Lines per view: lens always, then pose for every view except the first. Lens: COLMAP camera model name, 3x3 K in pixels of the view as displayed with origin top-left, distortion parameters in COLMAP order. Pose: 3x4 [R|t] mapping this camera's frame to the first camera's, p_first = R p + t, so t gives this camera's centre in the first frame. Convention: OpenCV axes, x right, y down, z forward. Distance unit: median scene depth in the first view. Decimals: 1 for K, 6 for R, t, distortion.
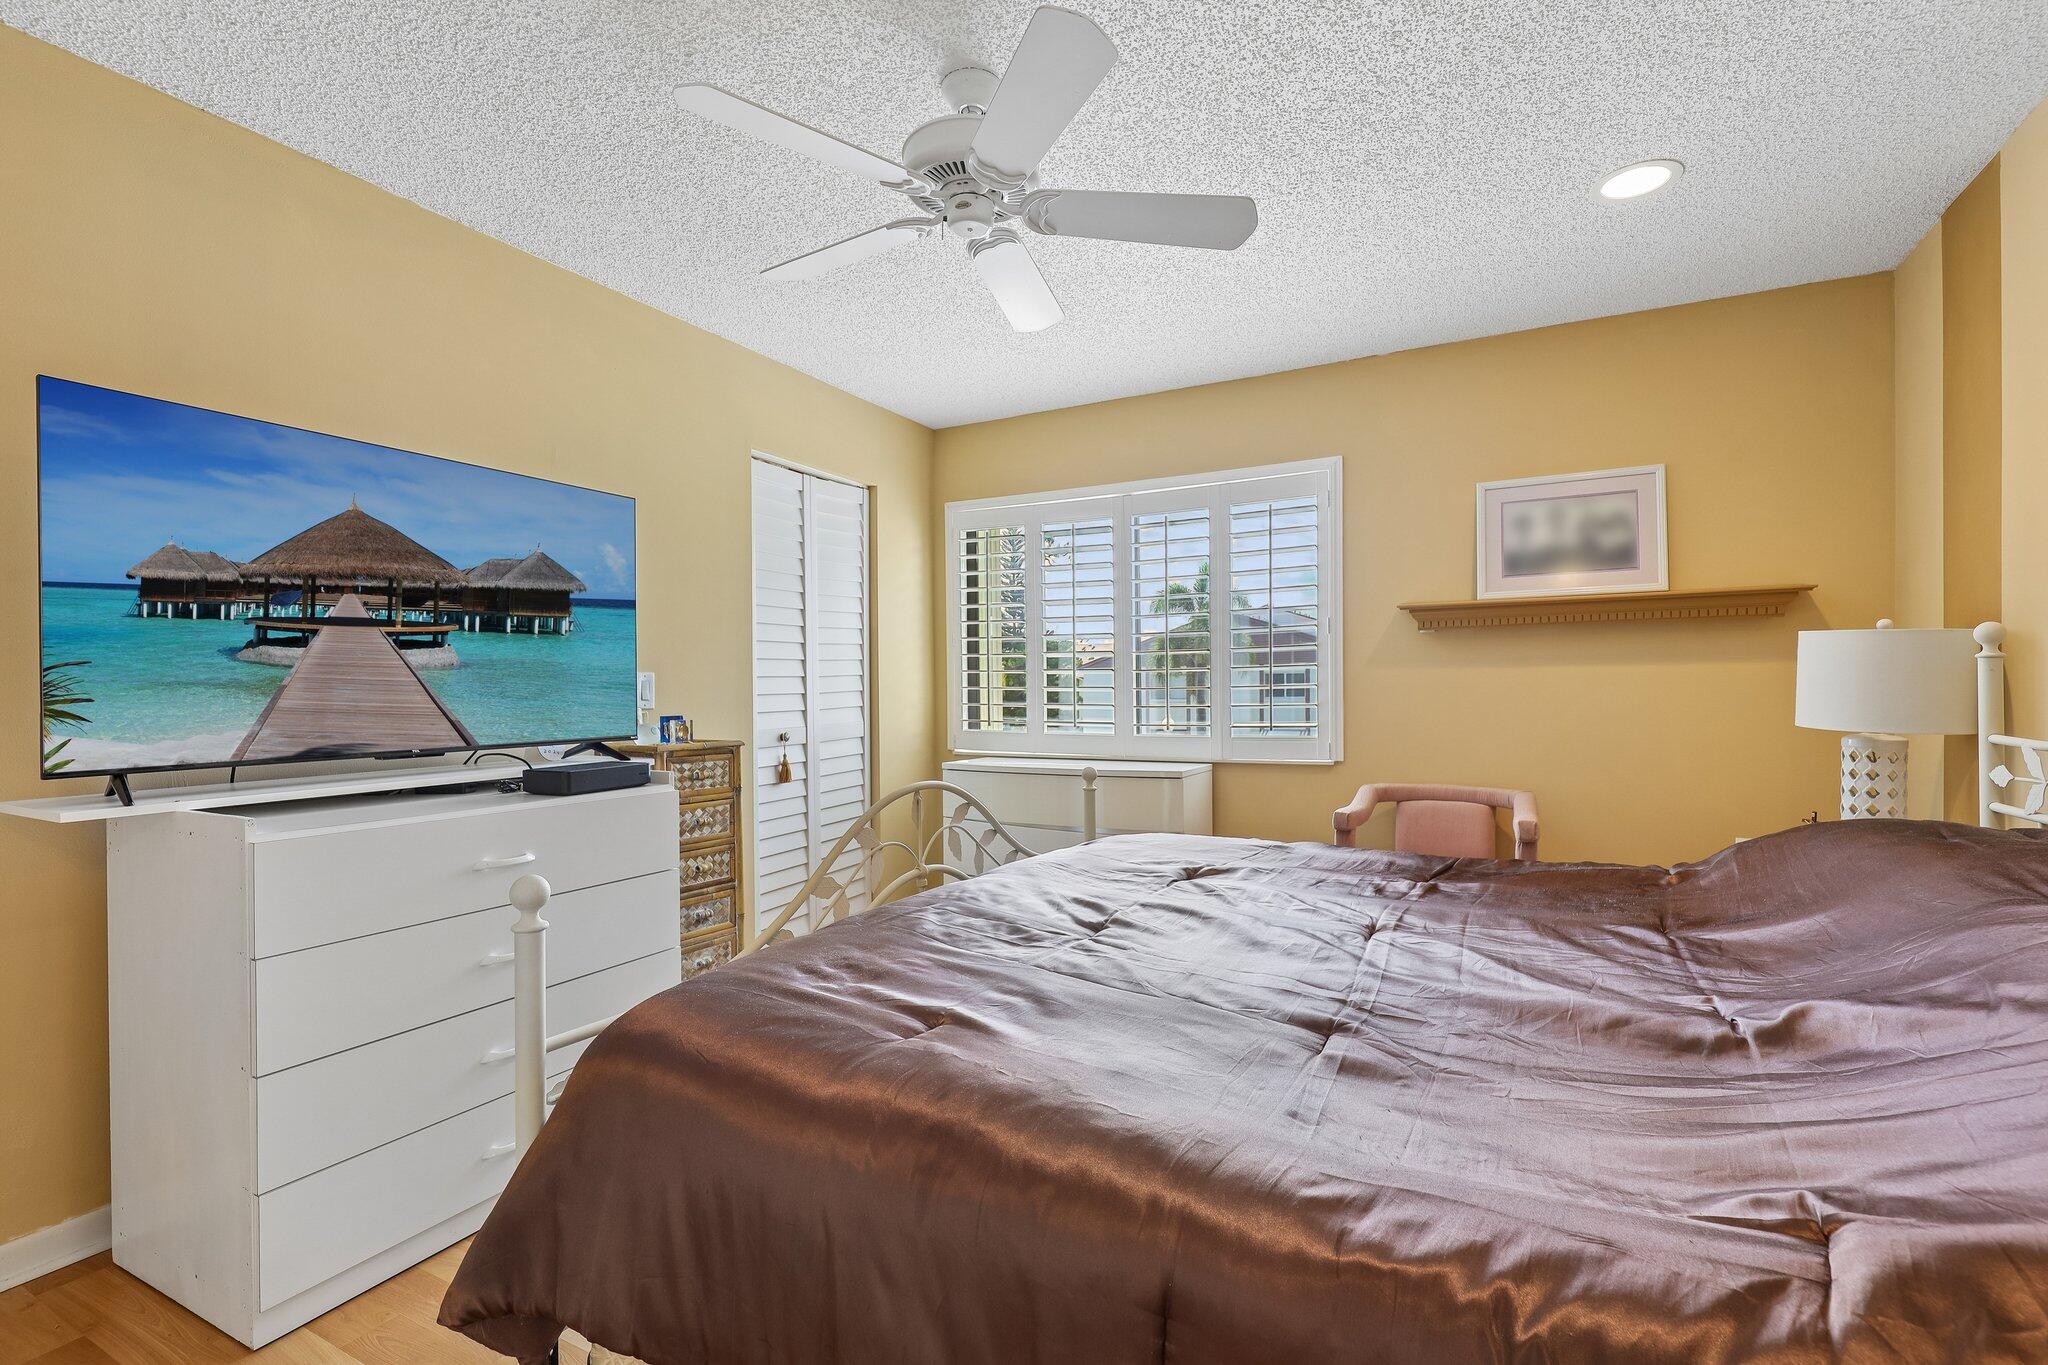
lens RADIAL K [[918.0, 0, 1026.7], [0, 918.0, 689.1], [0, 0, 1]] dist [-0.003451, 0.003969]
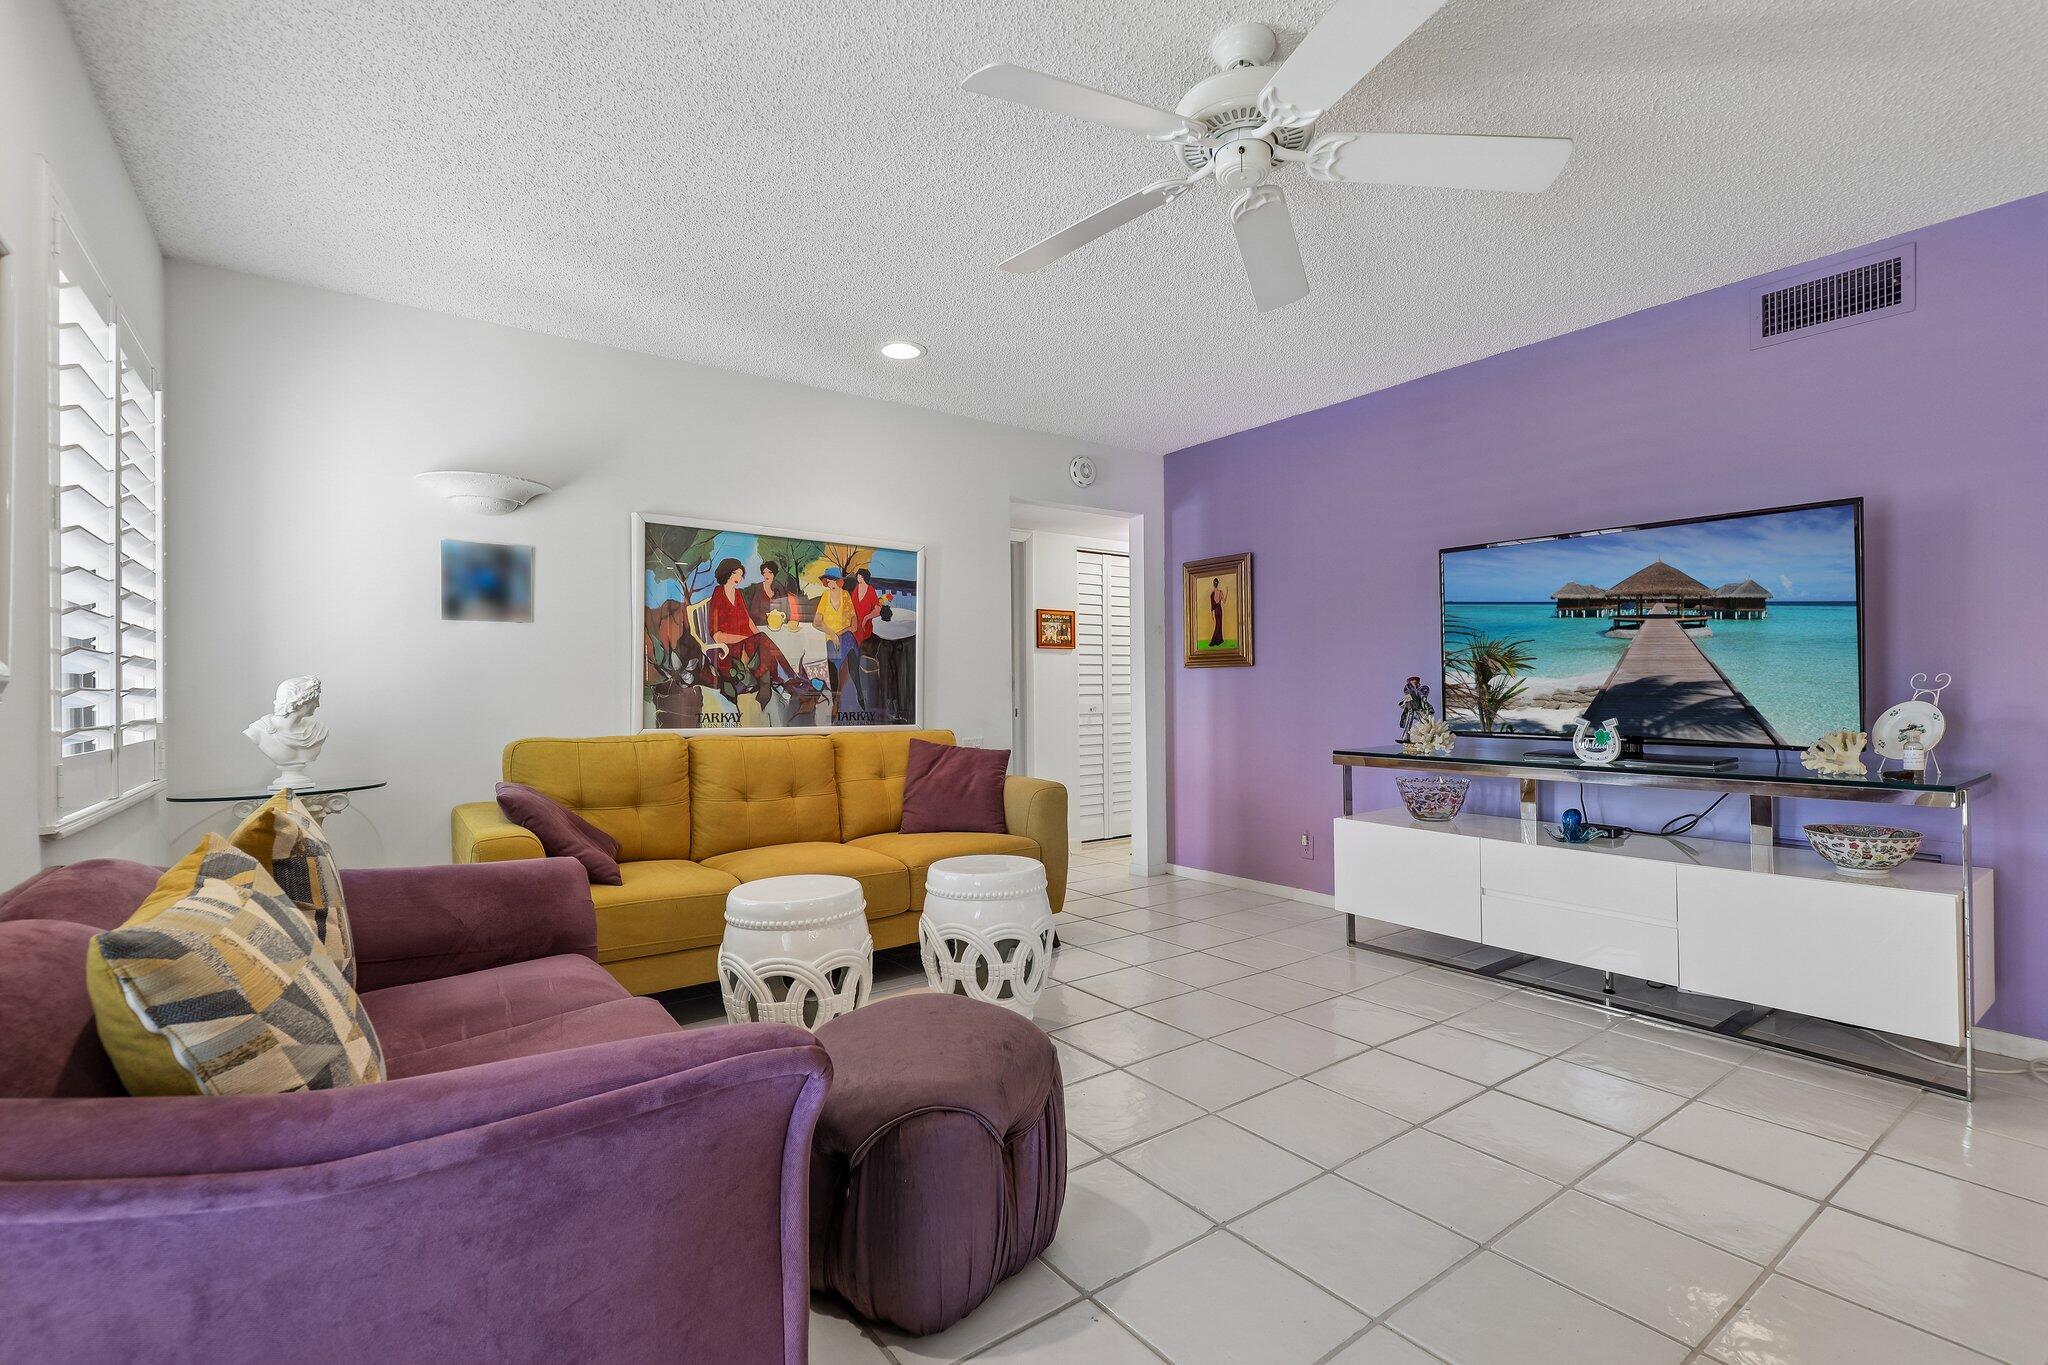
lens RADIAL K [[918.0, 0, 1020.1], [0, 918.0, 640.1], [0, 0, 1]] dist [-0.003451, 0.003969]
pose [[0.999286, -0.033671, 0.017129, -2.213307], [0.033906, 0.999333, -0.013598, -0.040786], [-0.016660, 0.014169, 0.999761, -1.040407]]
